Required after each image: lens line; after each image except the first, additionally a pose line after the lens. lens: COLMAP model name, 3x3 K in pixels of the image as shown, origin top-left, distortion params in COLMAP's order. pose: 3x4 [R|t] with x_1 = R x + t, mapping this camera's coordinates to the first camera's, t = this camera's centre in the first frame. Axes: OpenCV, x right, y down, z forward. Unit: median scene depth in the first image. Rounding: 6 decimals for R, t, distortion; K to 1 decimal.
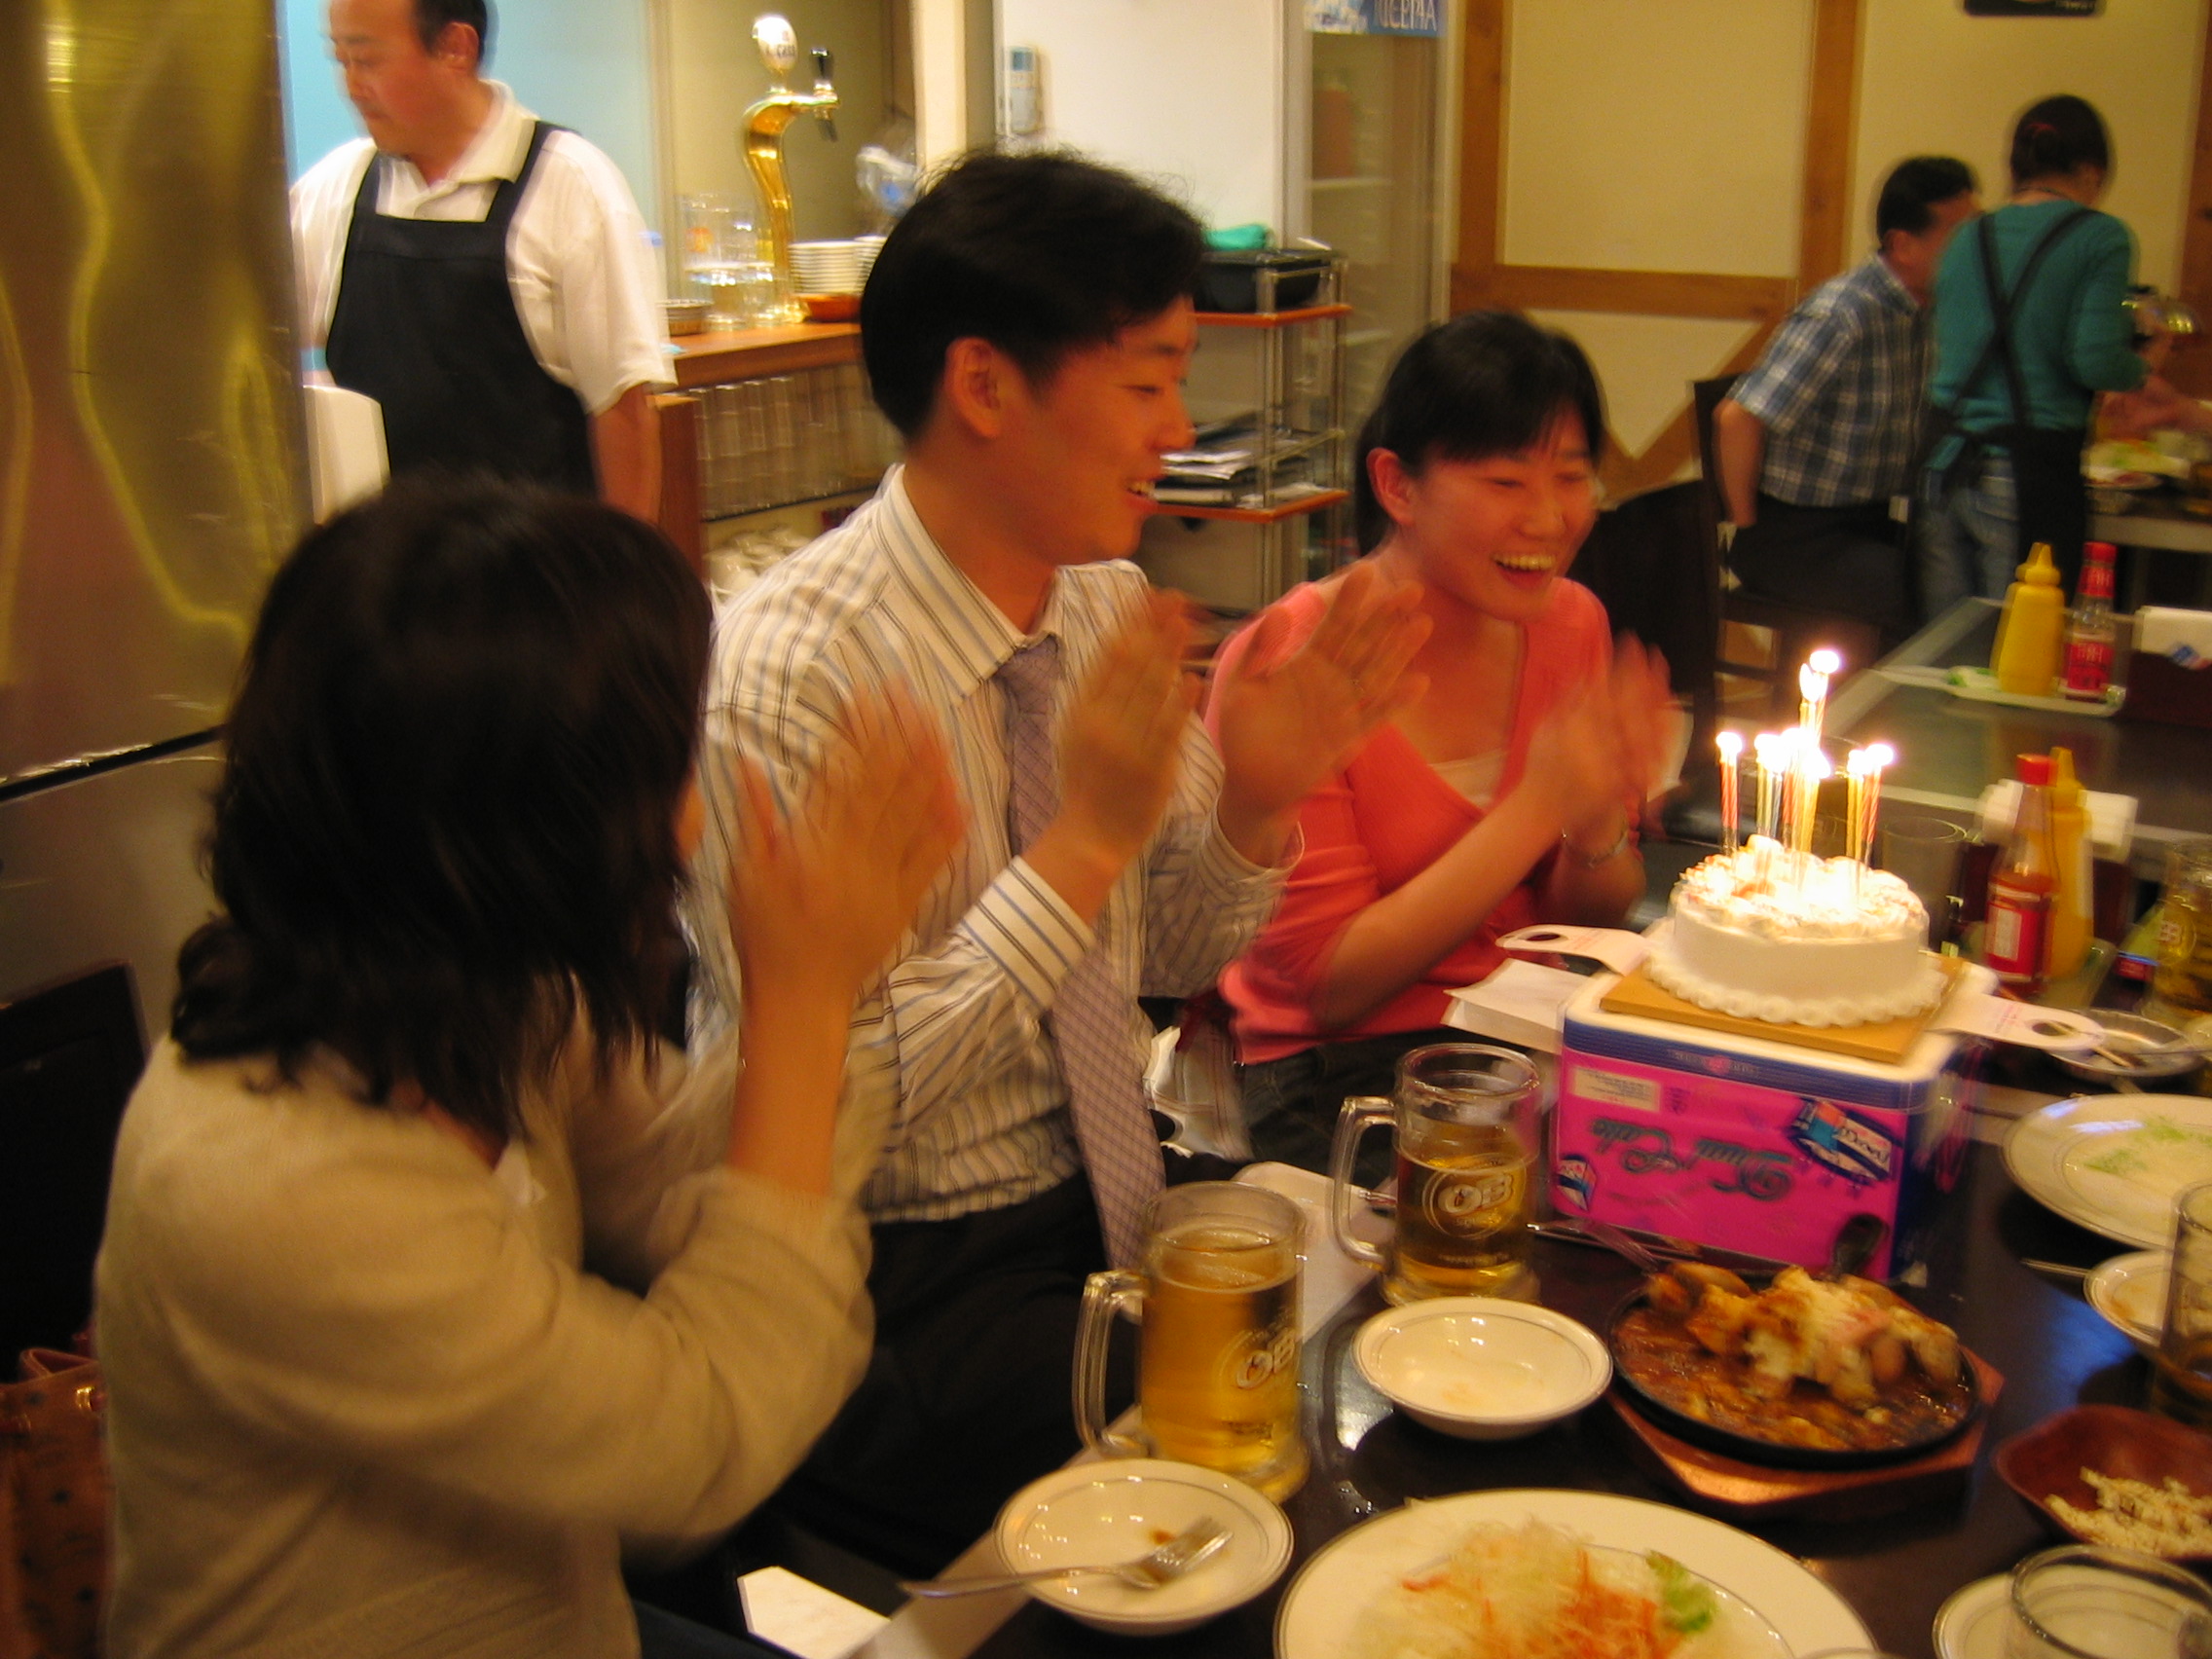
lens RADIAL K [[2421.7, 0, 1122.3], [0, 2421.7, 831.1], [0, 0, 1]] dist [-0.102273, 0.000000]
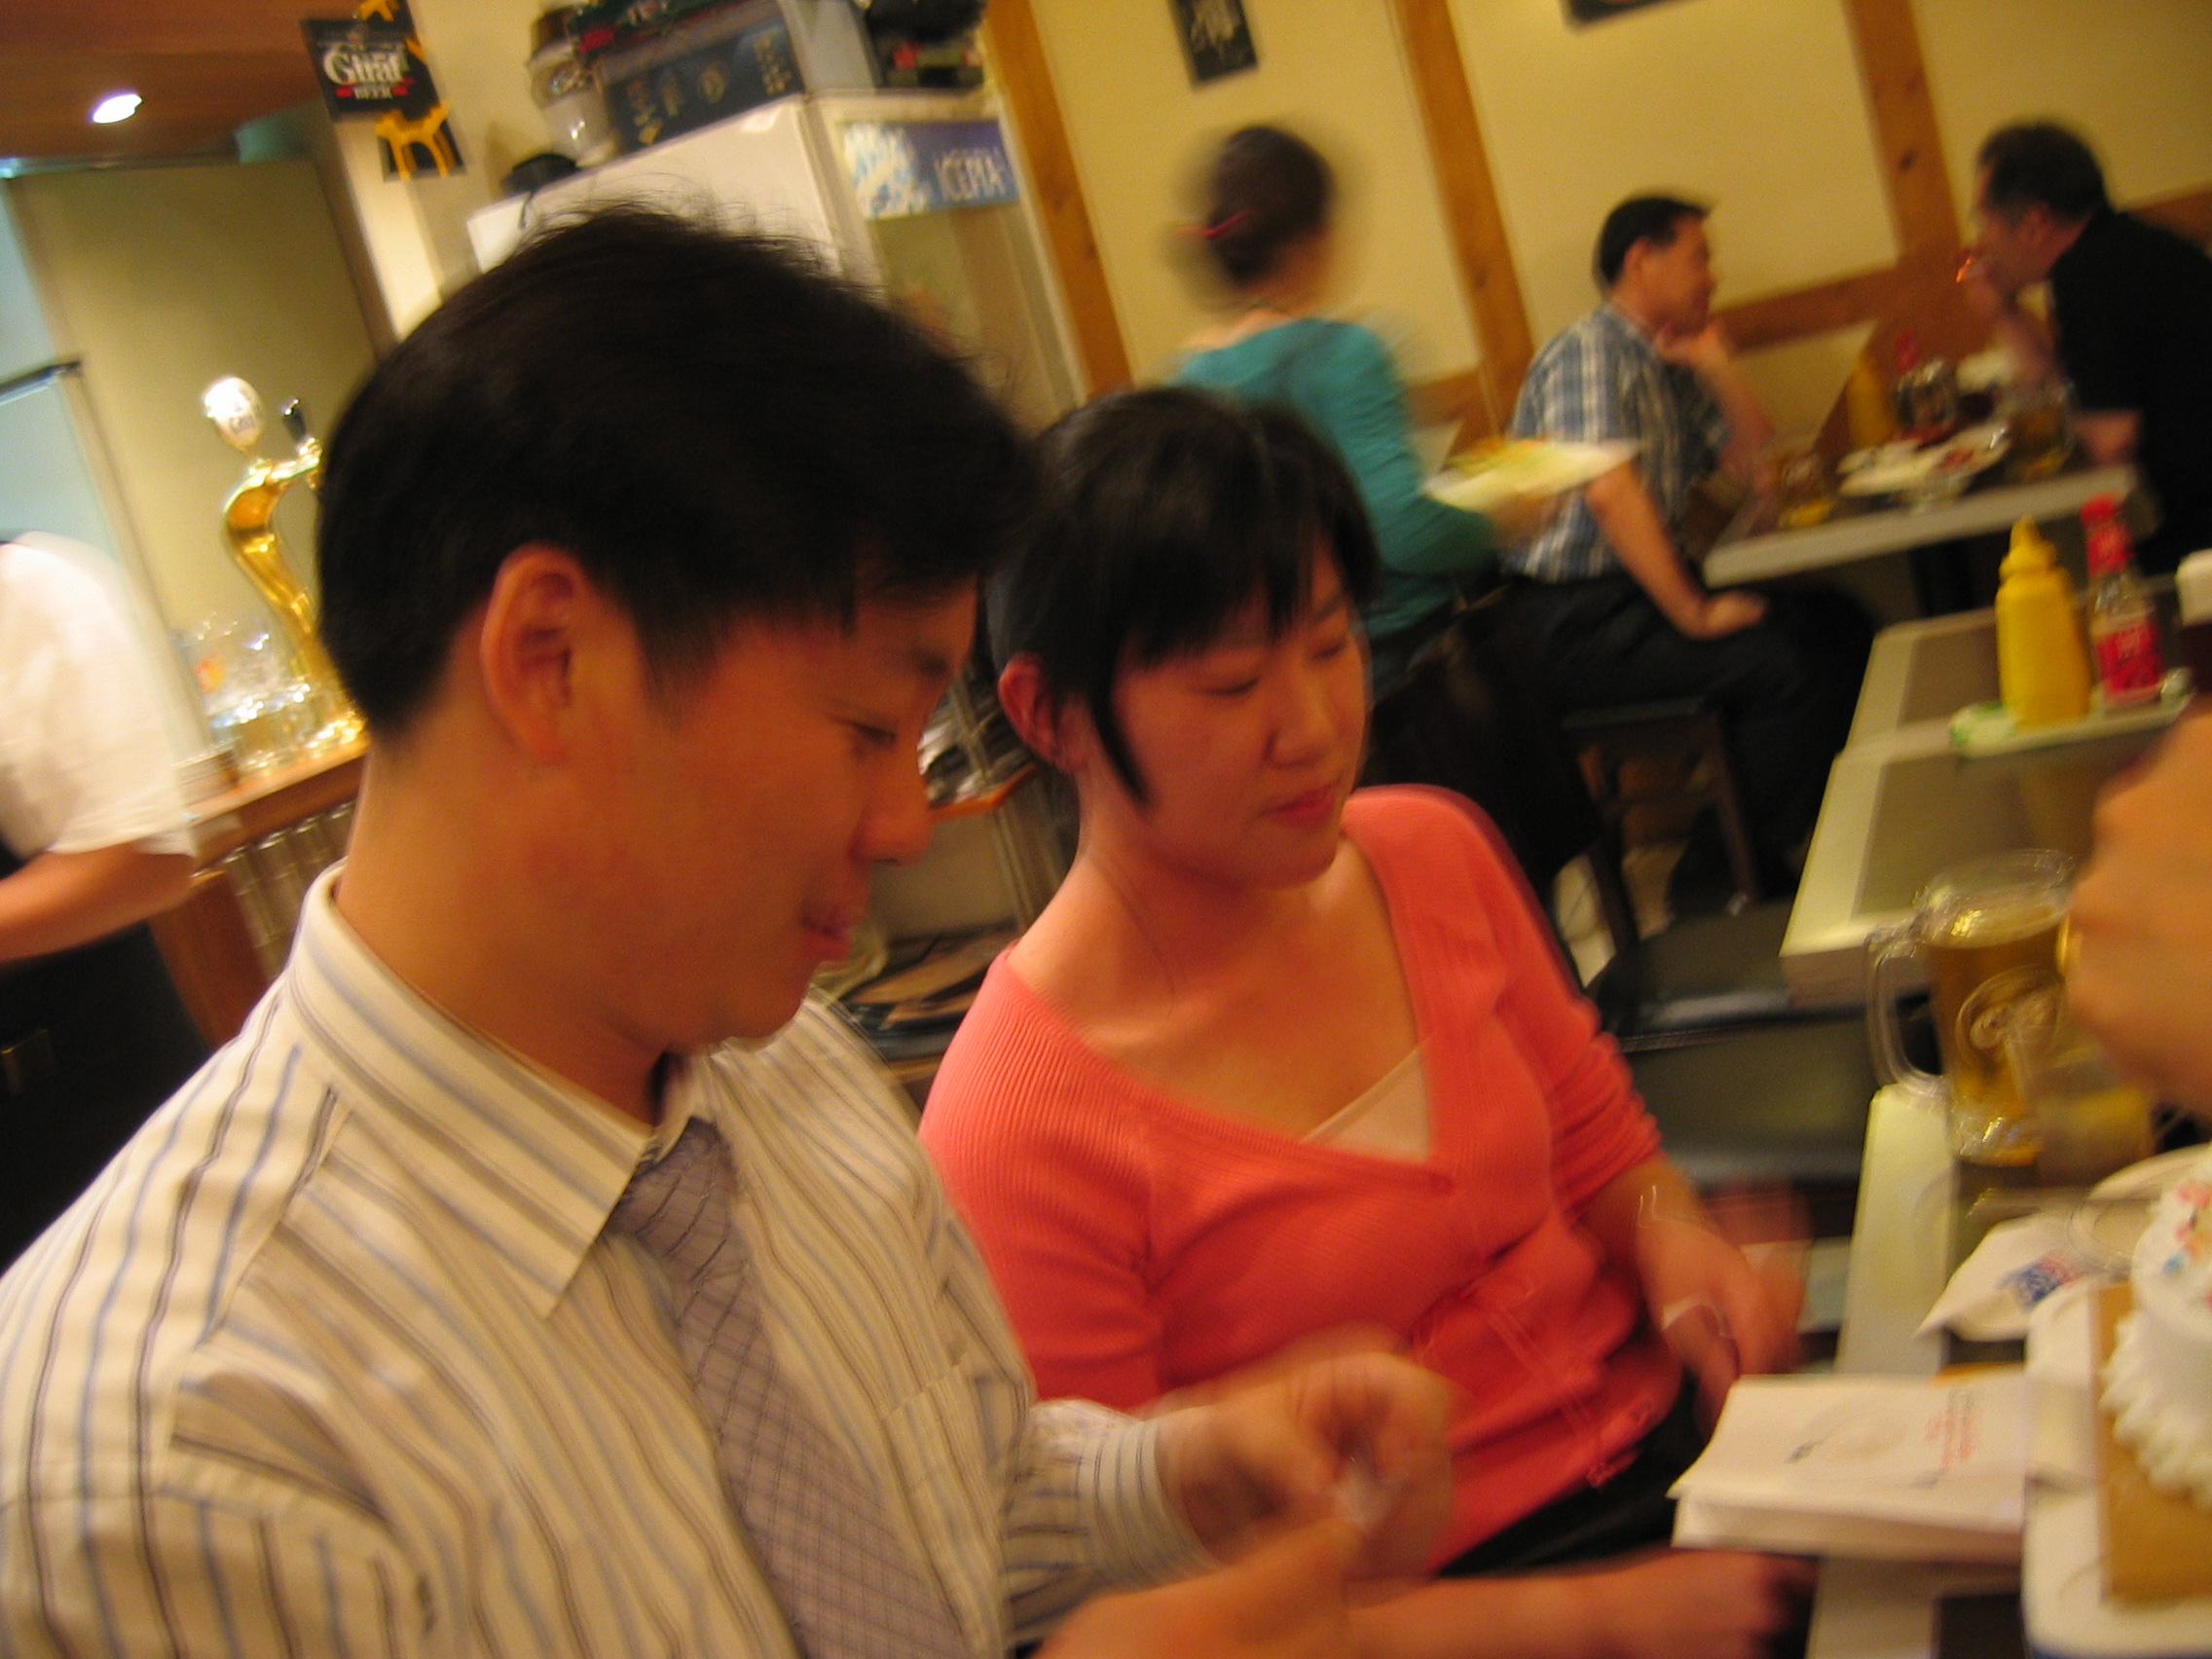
lens RADIAL K [[2421.7, 0, 1046.2], [0, 2421.7, 835.9], [0, 0, 1]] dist [-0.102273, 0.000000]
pose [[0.954085, -0.286013, 0.088986, 0.005614], [0.294900, 0.948978, -0.111694, -0.034194], [-0.052500, 0.132808, 0.989750, 0.295084]]
